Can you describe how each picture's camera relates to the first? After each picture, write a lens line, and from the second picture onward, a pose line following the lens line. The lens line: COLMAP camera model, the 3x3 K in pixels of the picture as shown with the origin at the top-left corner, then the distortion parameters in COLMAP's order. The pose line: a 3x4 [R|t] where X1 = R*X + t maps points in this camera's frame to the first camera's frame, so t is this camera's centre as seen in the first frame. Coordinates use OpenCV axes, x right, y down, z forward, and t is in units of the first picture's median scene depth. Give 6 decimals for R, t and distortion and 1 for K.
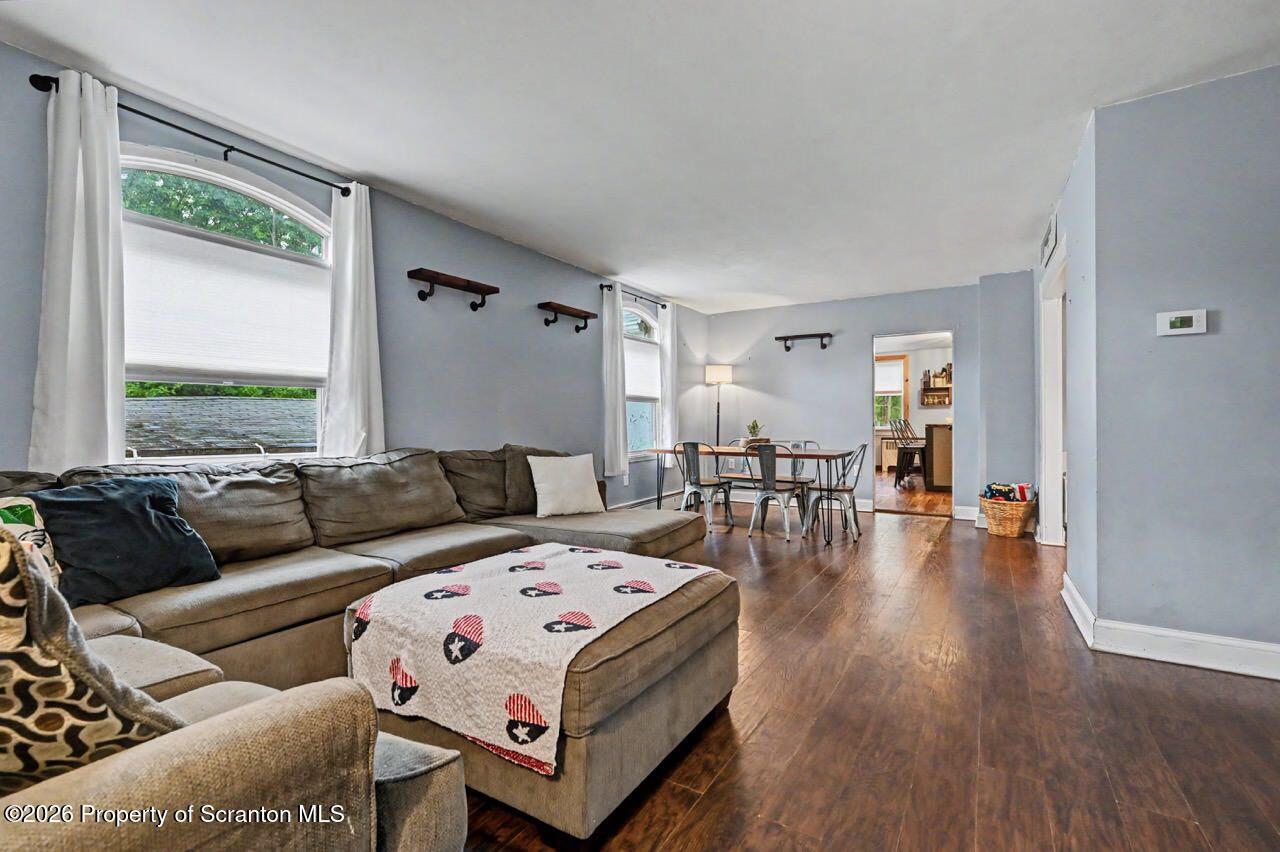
lens RADIAL K [[553.5, 0, 642.4], [0, 553.5, 430.5], [0, 0, 1]] dist [-0.000224, 0.000058]
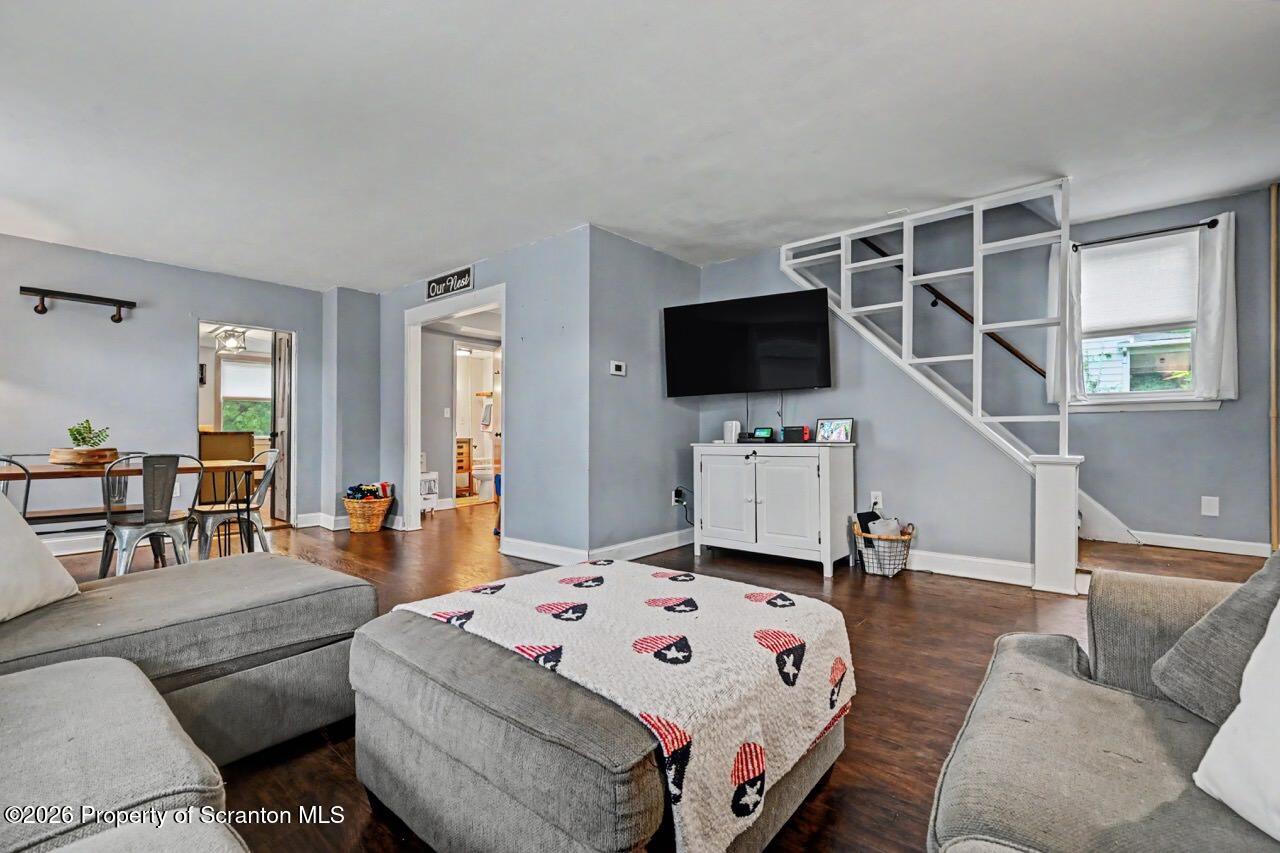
lens RADIAL K [[553.5, 0, 642.4], [0, 553.5, 431.0], [0, 0, 1]] dist [-0.000224, 0.000058]
pose [[0.171060, 0.005955, 0.985243, -0.332452], [0.013091, 0.999880, -0.008316, 0.008388], [-0.985174, 0.014320, 0.170961, 0.288564]]
